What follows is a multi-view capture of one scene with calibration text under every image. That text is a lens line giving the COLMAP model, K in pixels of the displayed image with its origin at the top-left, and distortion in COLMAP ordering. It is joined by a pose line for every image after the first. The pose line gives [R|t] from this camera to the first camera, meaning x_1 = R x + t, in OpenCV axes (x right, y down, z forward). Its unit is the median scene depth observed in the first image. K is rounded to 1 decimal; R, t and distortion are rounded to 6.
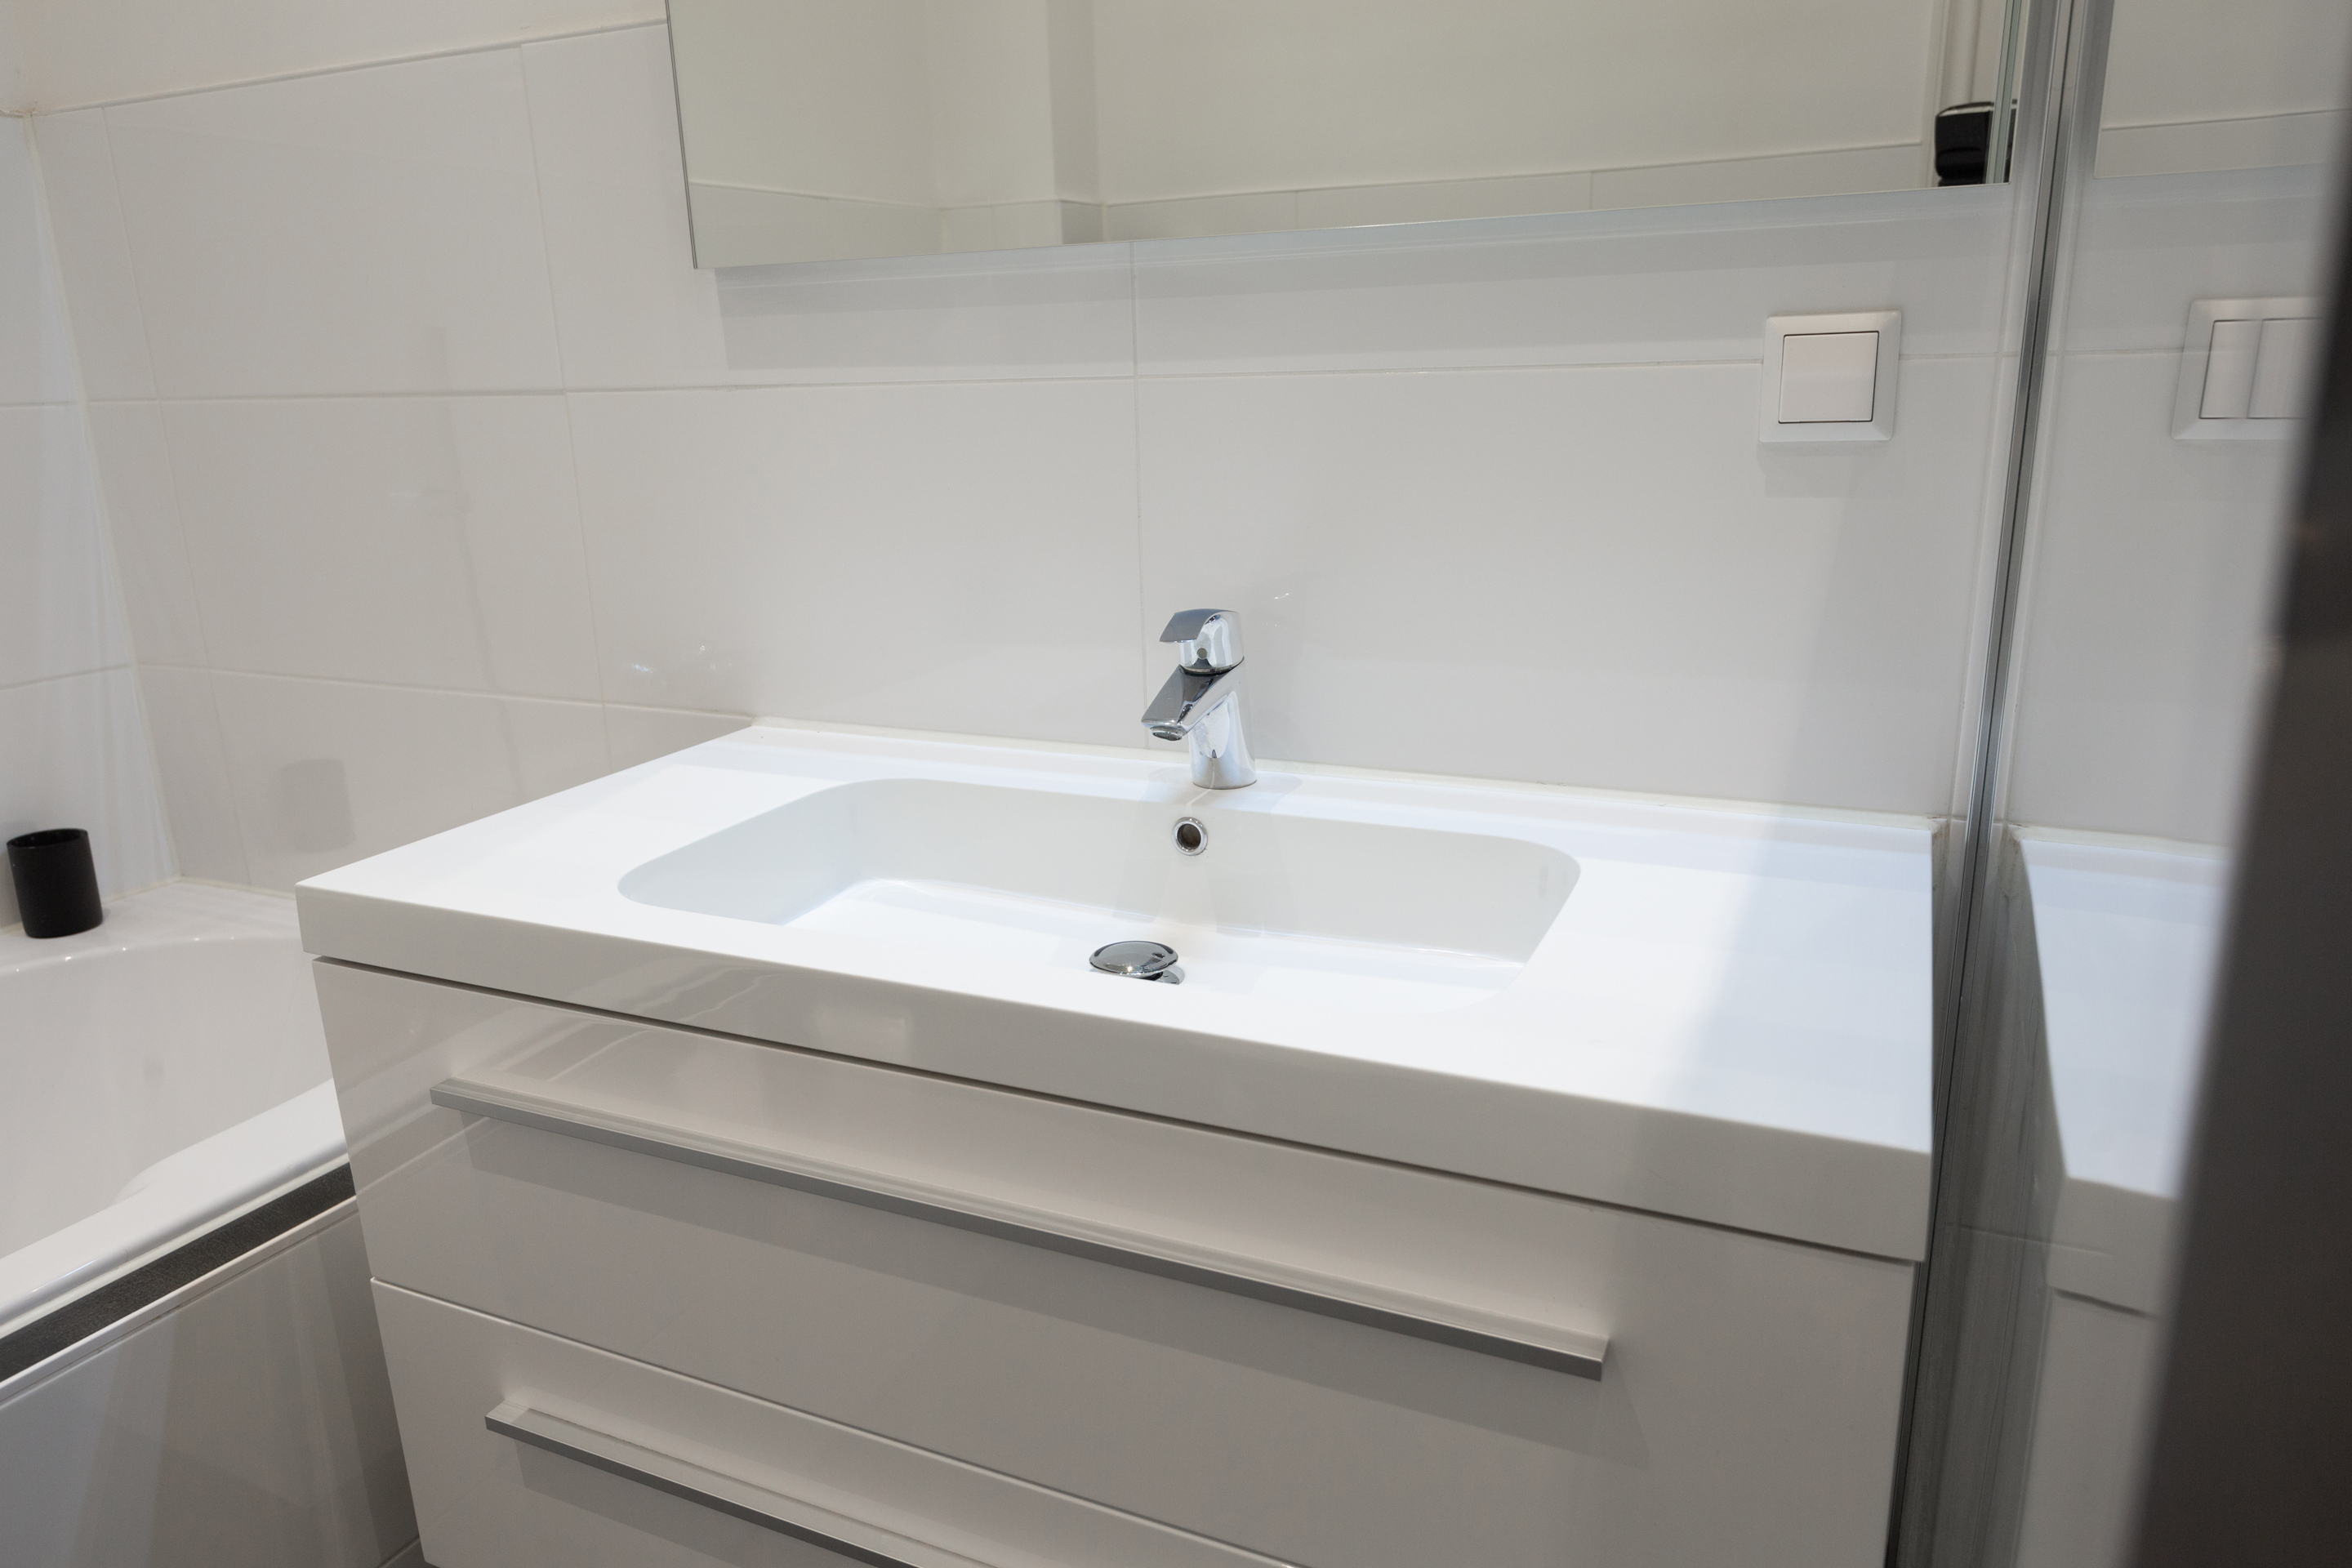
lens RADIAL K [[1579.3, 0, 1176.0], [0, 1579.3, 784.0], [0, 0, 1]] dist [0.001700, 0.003619]
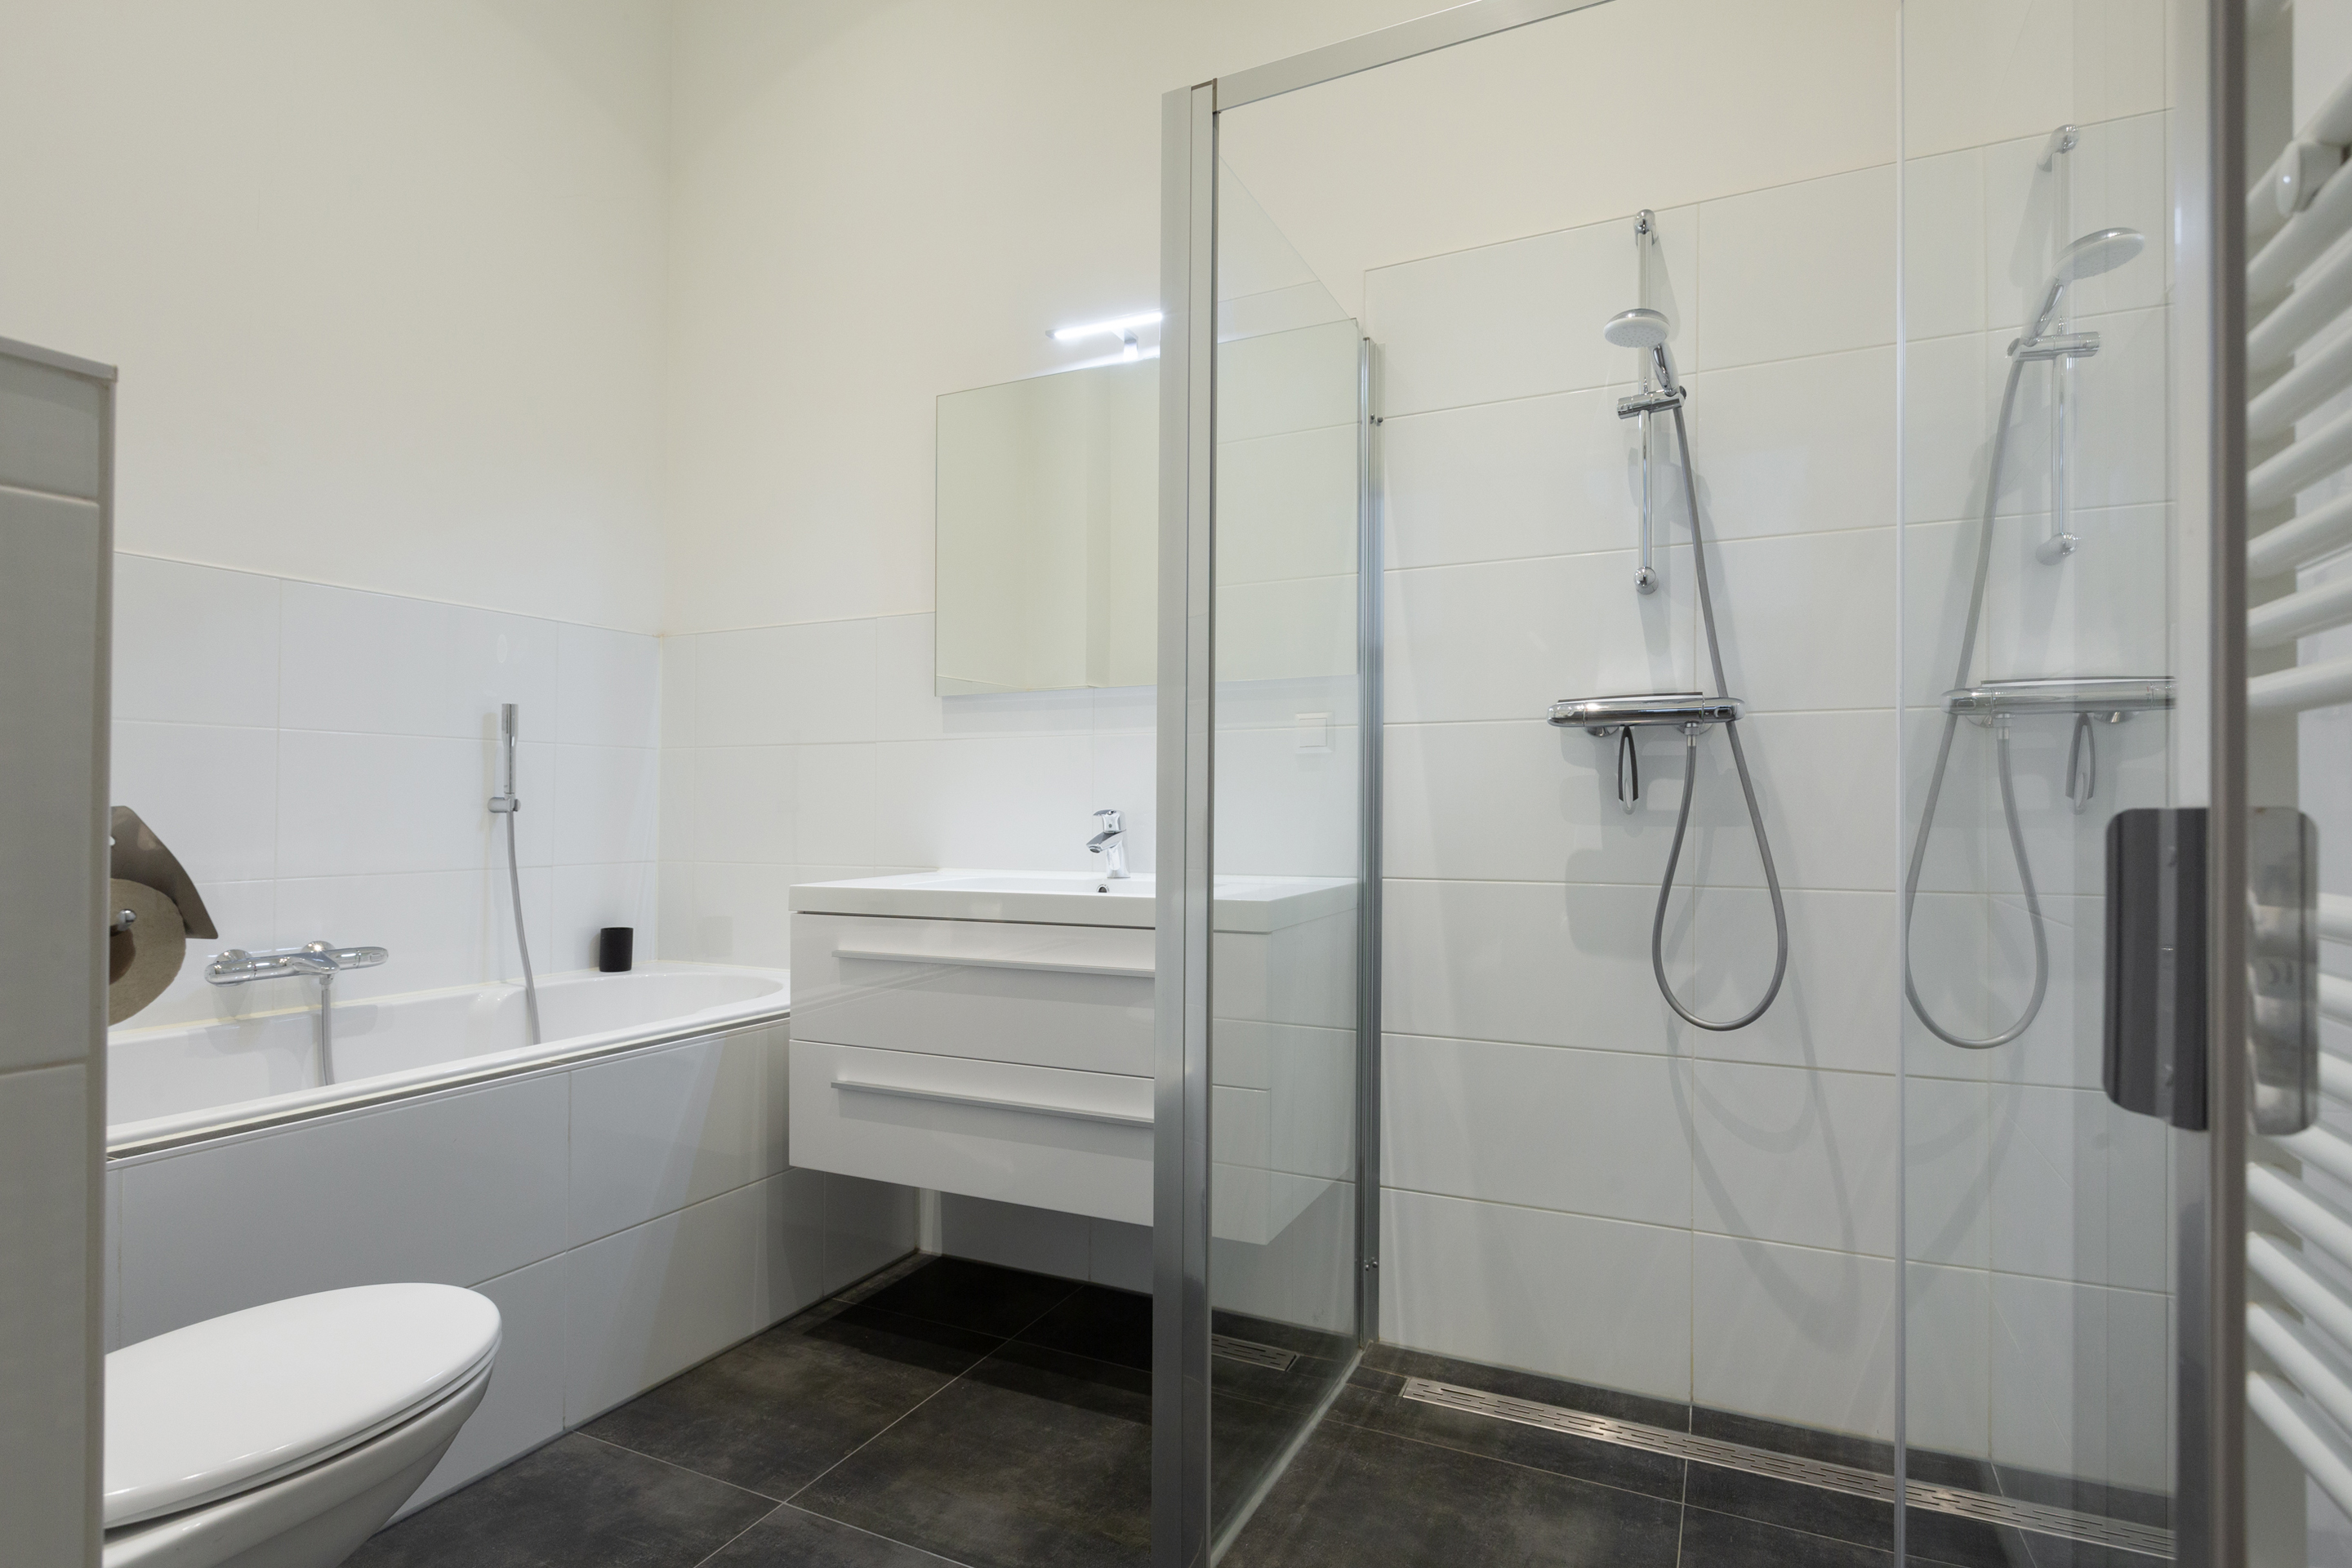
lens RADIAL K [[1151.0, 0, 1176.0], [0, 1151.0, 784.0], [0, 0, 1]] dist [-0.005196, -0.000749]
pose [[0.999577, 0.027362, -0.009890, 0.126192], [-0.029034, 0.960029, -0.278390, 0.342717], [0.001877, 0.278559, 0.960417, -0.819820]]
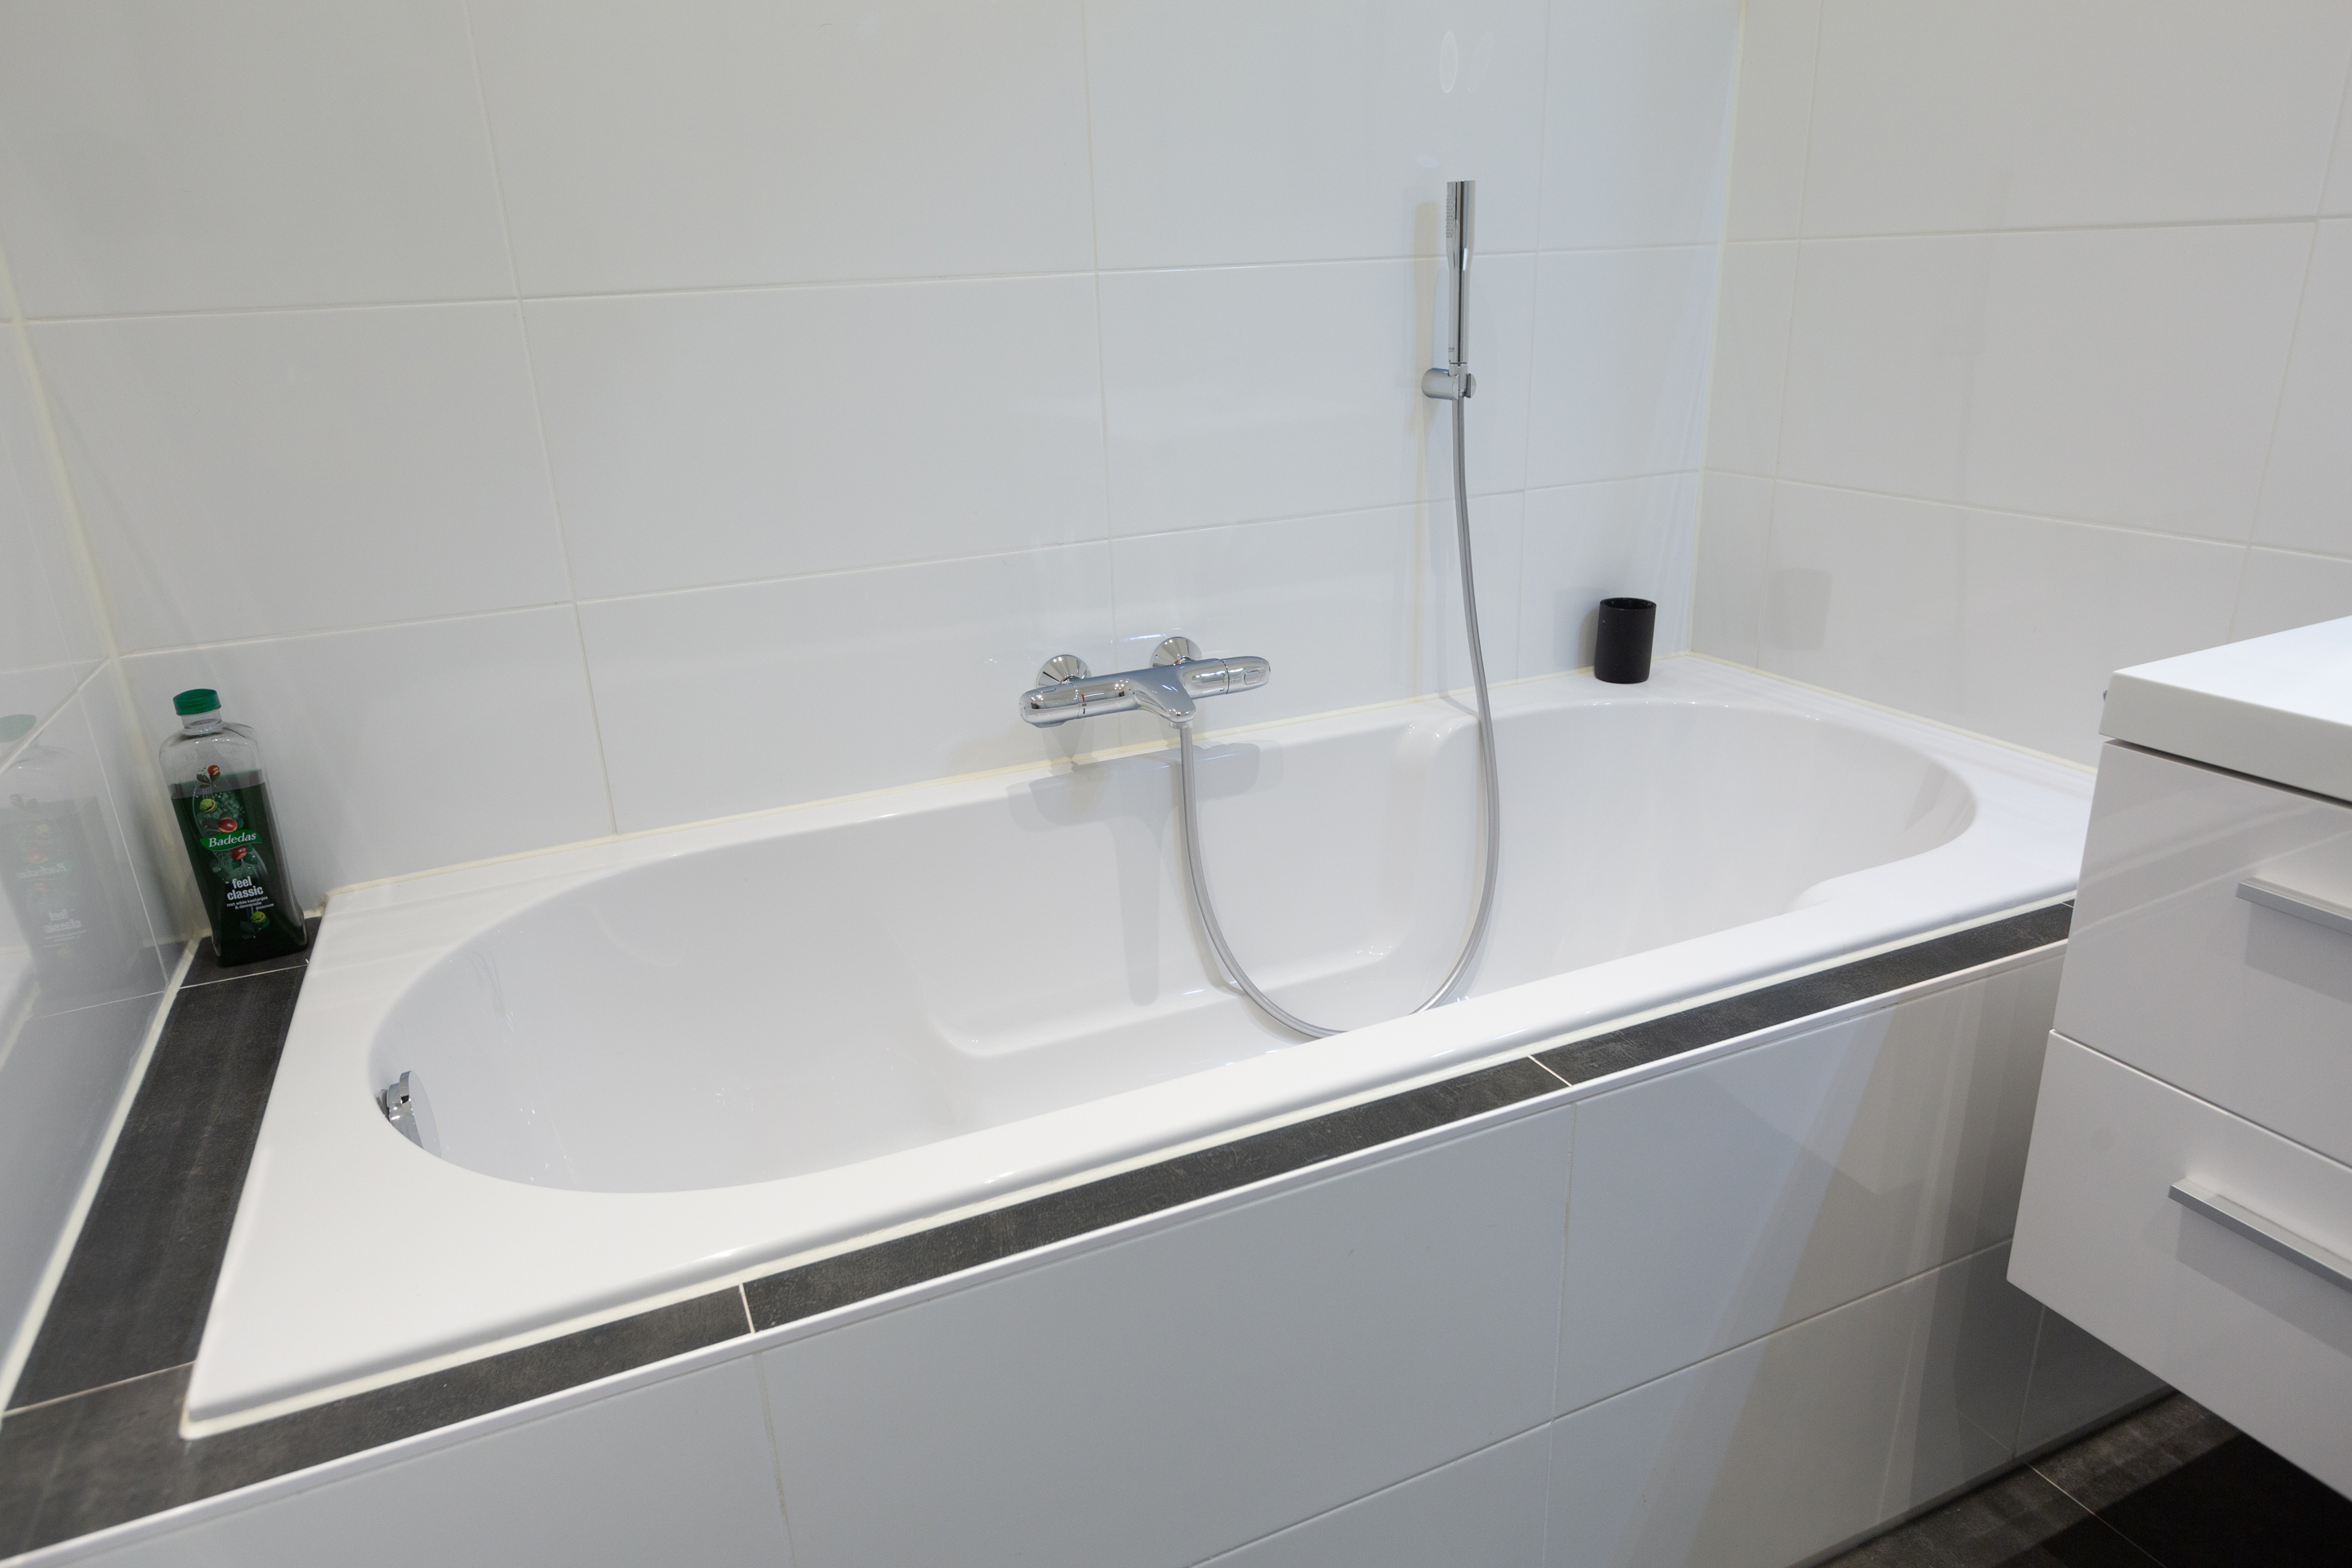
lens RADIAL K [[1480.5, 0, 1176.0], [0, 1480.5, 784.0], [0, 0, 1]] dist [0.003571, 0.000515]
pose [[0.760862, 0.213662, -0.612730, -0.304628], [-0.150032, 0.976577, 0.154233, 0.059118], [0.631332, -0.025421, 0.775096, -0.168962]]
